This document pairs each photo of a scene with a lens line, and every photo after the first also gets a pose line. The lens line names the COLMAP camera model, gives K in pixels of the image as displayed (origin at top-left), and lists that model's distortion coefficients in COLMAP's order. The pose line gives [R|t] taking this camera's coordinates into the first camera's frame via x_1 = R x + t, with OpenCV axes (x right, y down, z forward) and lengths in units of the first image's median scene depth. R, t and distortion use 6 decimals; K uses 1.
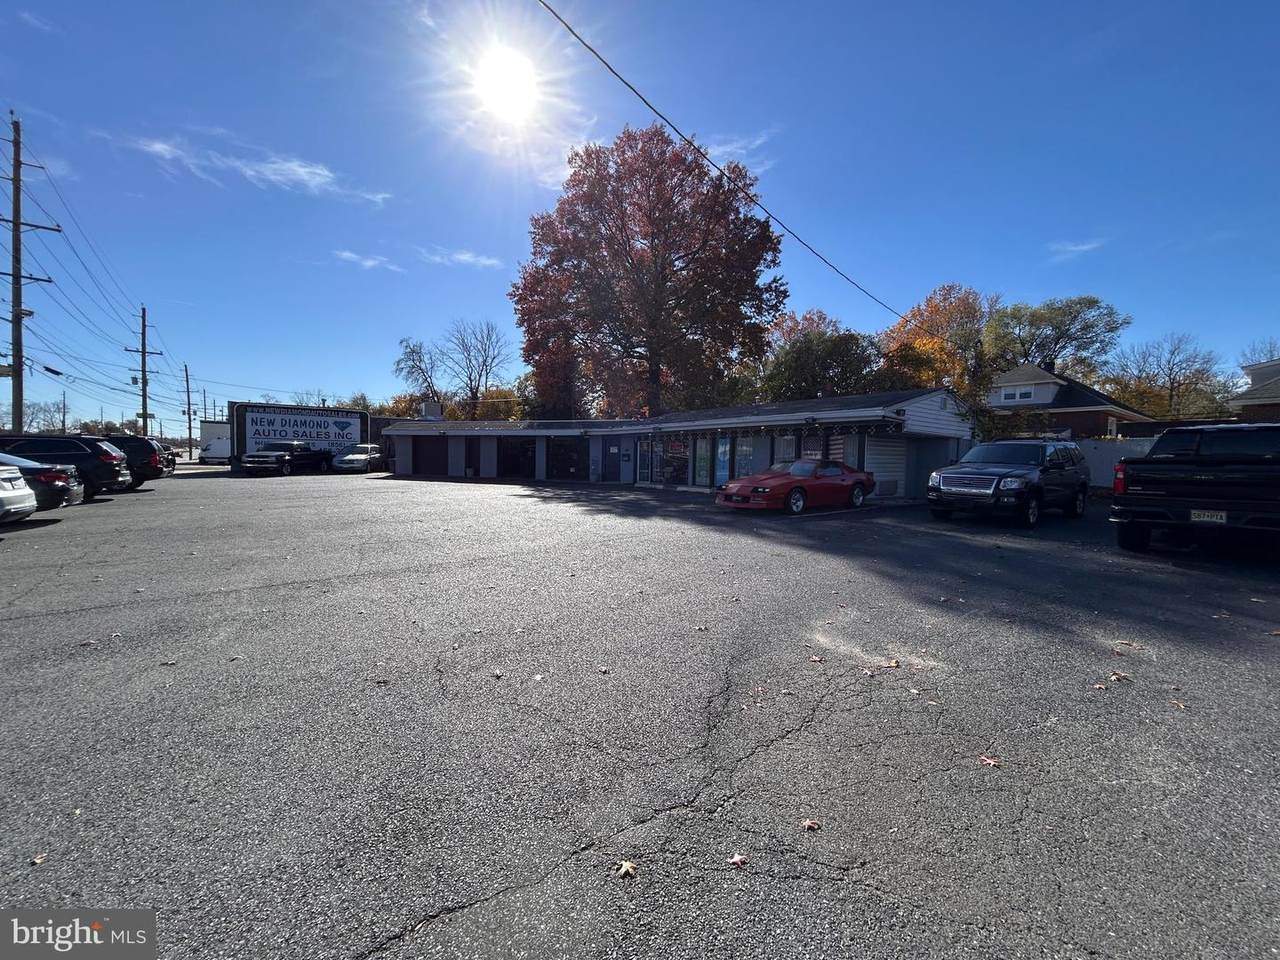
lens RADIAL K [[515.7, 0, 640.0], [0, 515.7, 480.0], [0, 0, 1]] dist [-0.002243, 0.000207]
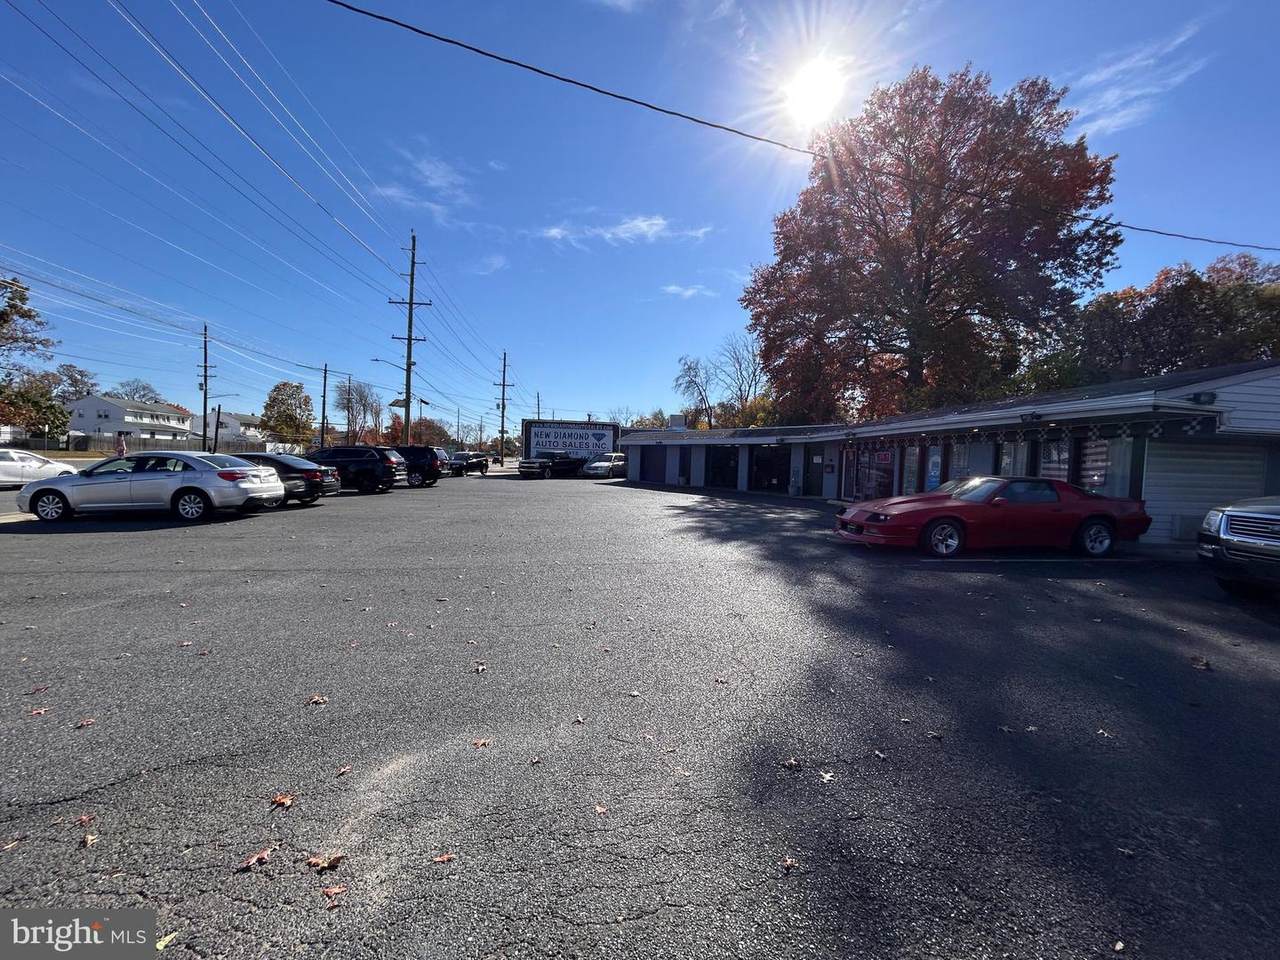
lens RADIAL K [[515.7, 0, 640.0], [0, 515.7, 480.0], [0, 0, 1]] dist [-0.002243, 0.000207]
pose [[0.848840, 0.029314, -0.527837, 0.112304], [-0.038945, 0.999216, -0.007136, -0.005004], [0.527214, 0.026614, 0.849316, 0.076782]]
